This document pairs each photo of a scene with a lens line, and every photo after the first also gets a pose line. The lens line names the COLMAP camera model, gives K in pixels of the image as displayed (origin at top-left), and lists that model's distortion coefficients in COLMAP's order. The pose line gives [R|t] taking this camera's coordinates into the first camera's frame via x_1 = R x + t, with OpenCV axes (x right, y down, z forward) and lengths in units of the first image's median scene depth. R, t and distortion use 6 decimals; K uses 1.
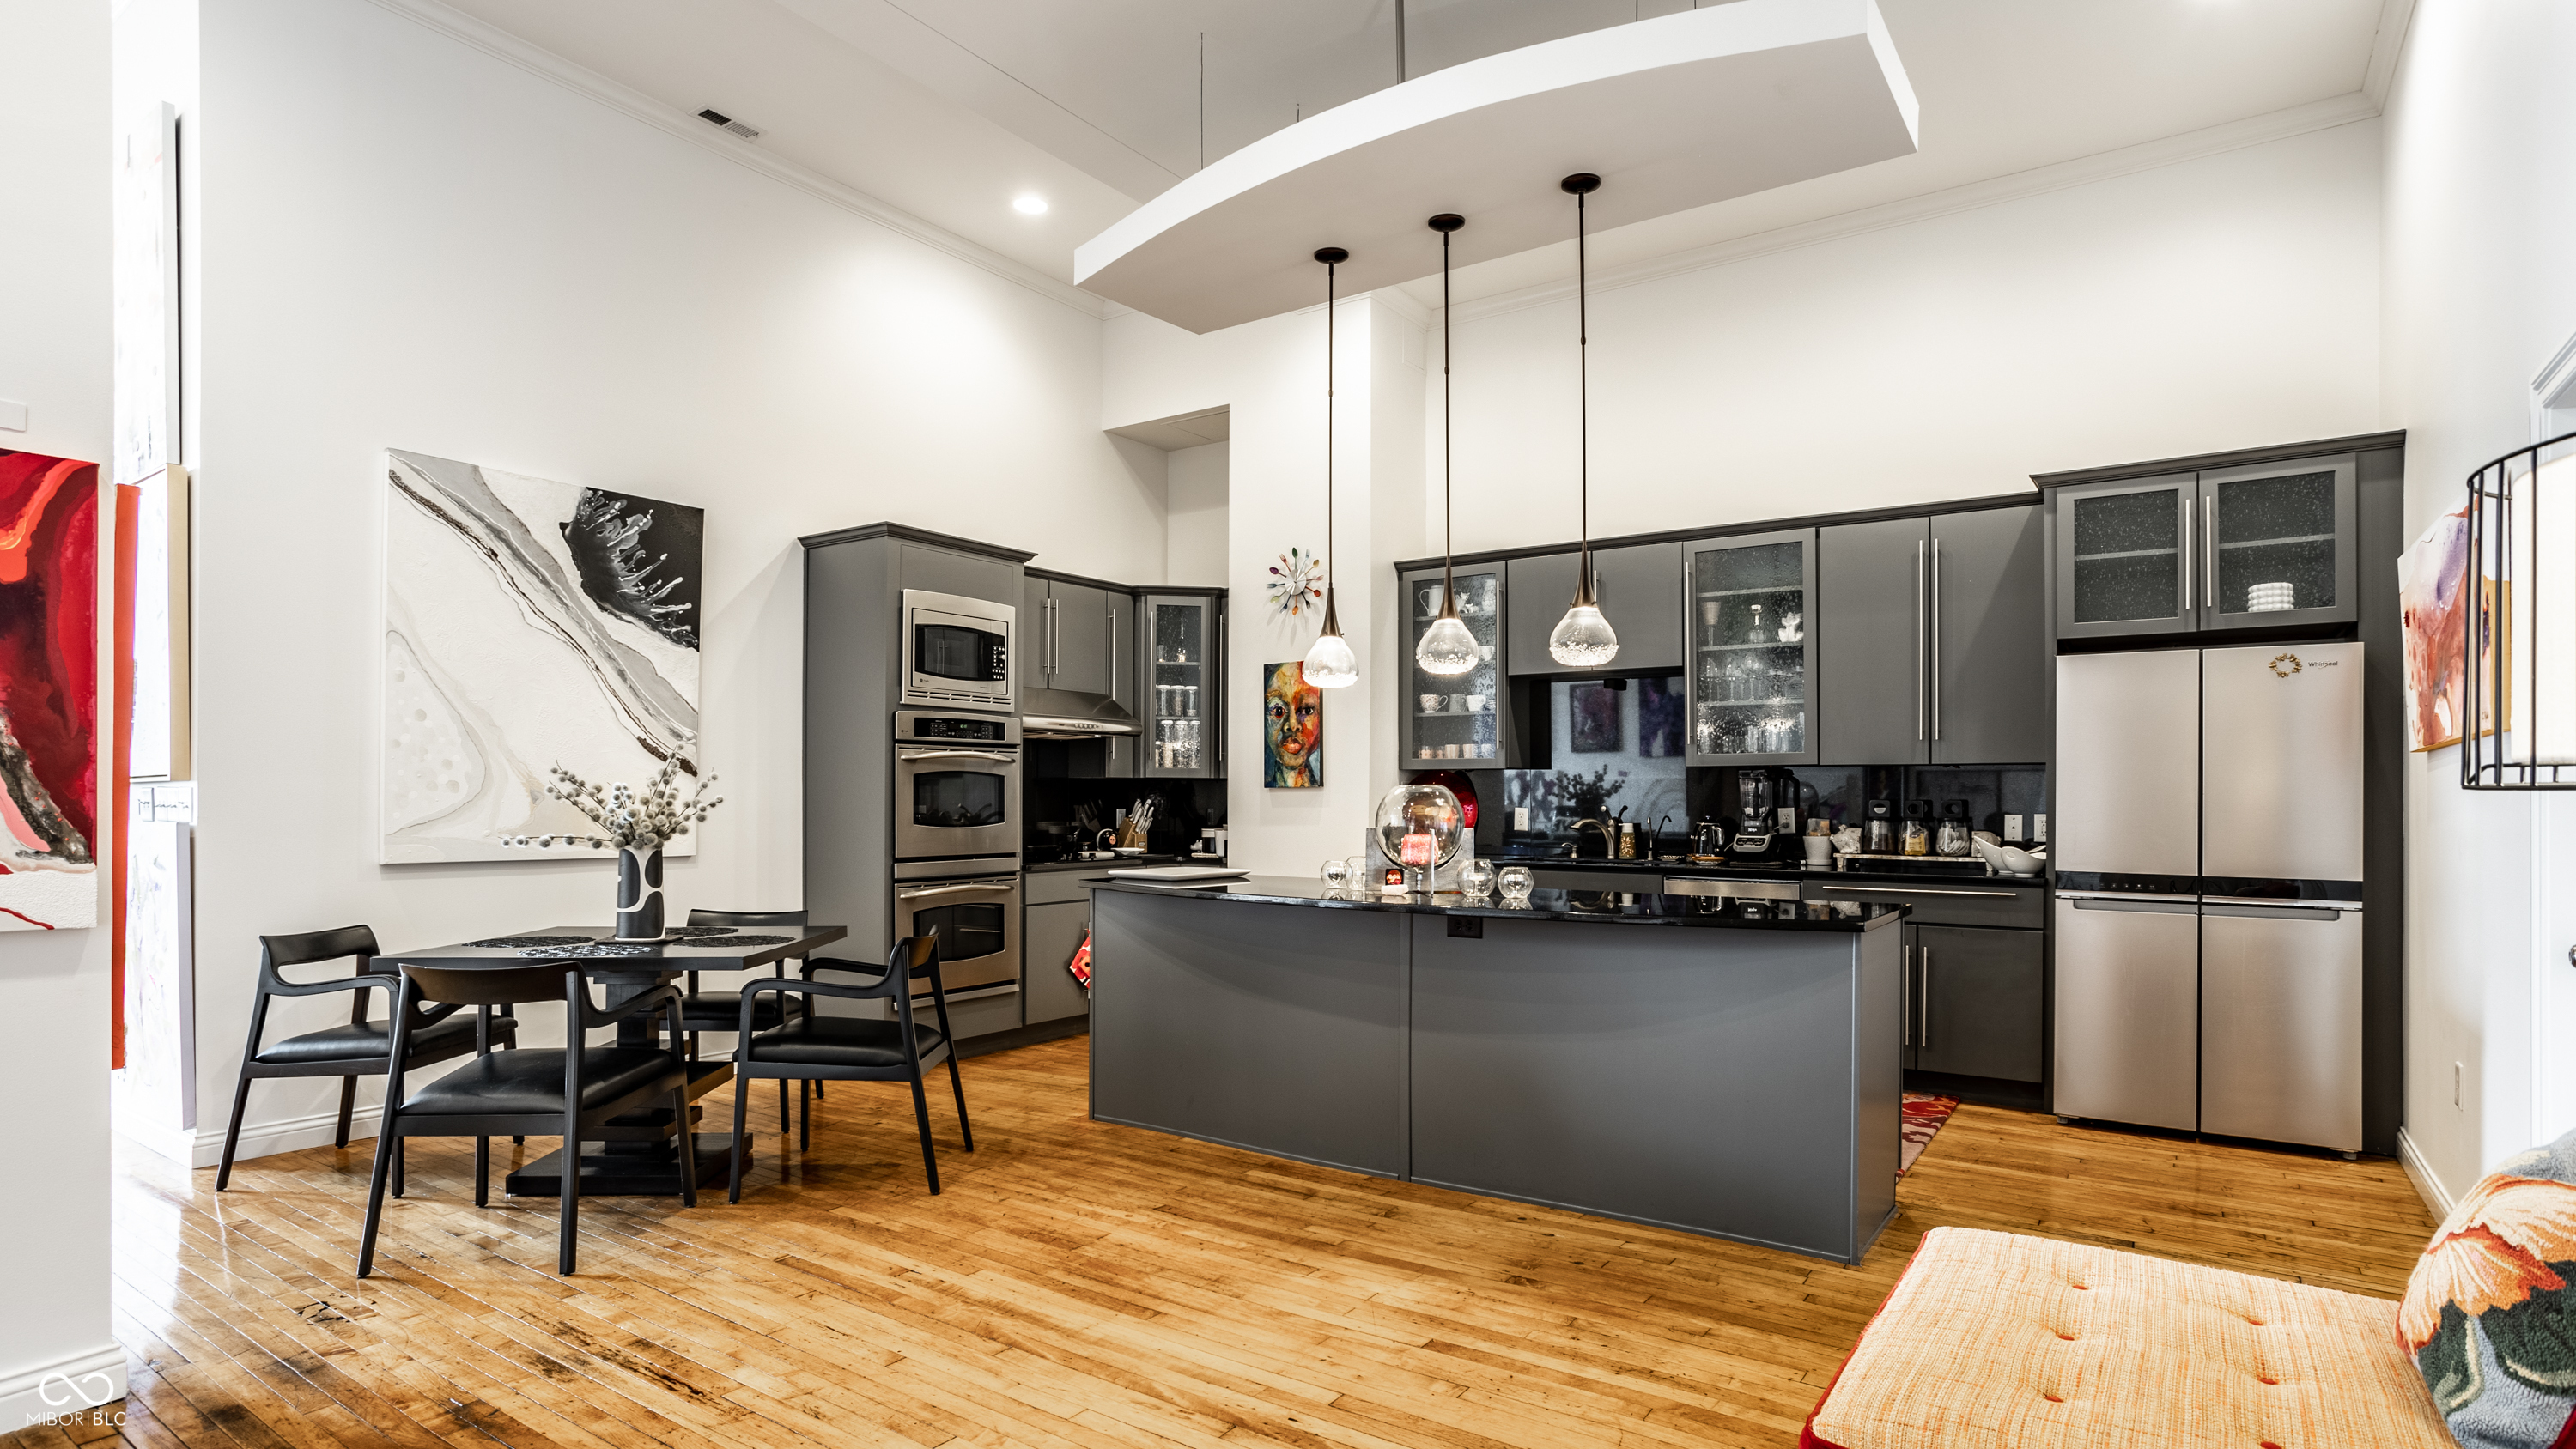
lens RADIAL K [[1303.0, 0, 1290.3], [0, 1303.0, 793.7], [0, 0, 1]] dist [-0.058569, 0.037062]
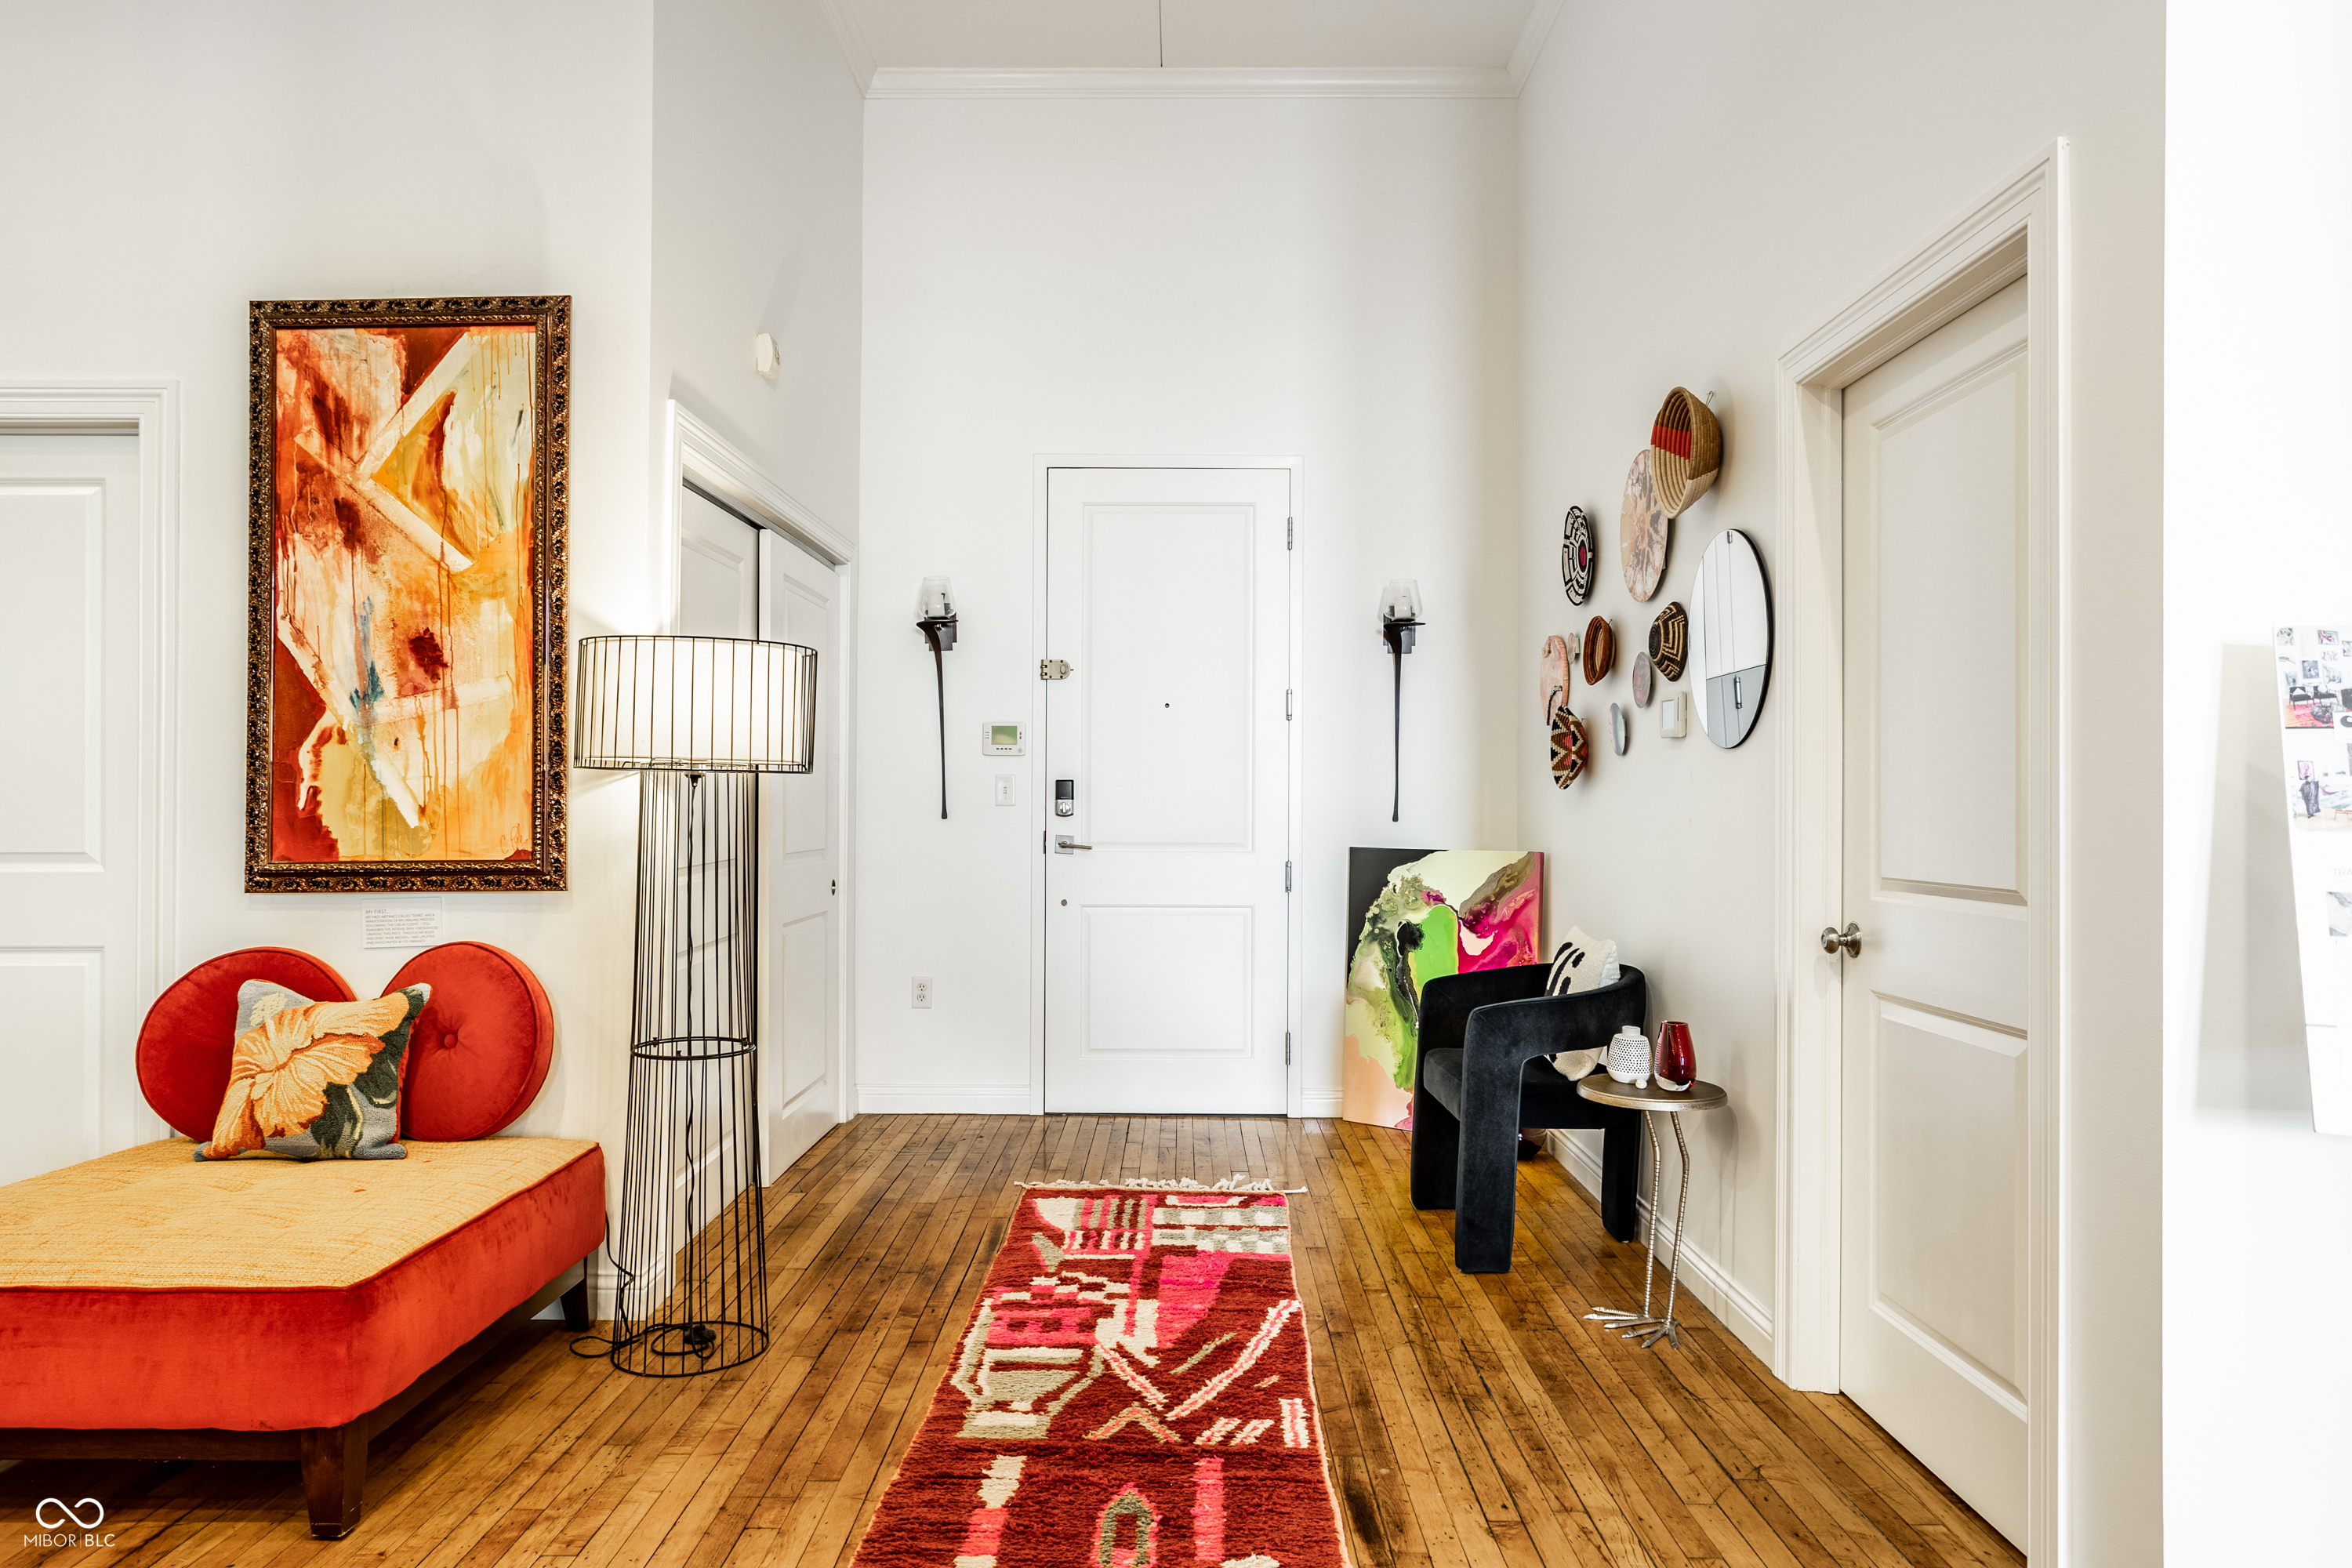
lens RADIAL K [[1454.4, 0, 1184.0], [0, 1454.4, 788.3], [0, 0, 1]] dist [-0.005874, -0.000112]
pose [[-0.570638, 0.000215, 0.821201, -0.350046], [-0.008792, 0.999941, -0.006371, 0.007897], [-0.821154, -0.010856, -0.570603, 0.336461]]
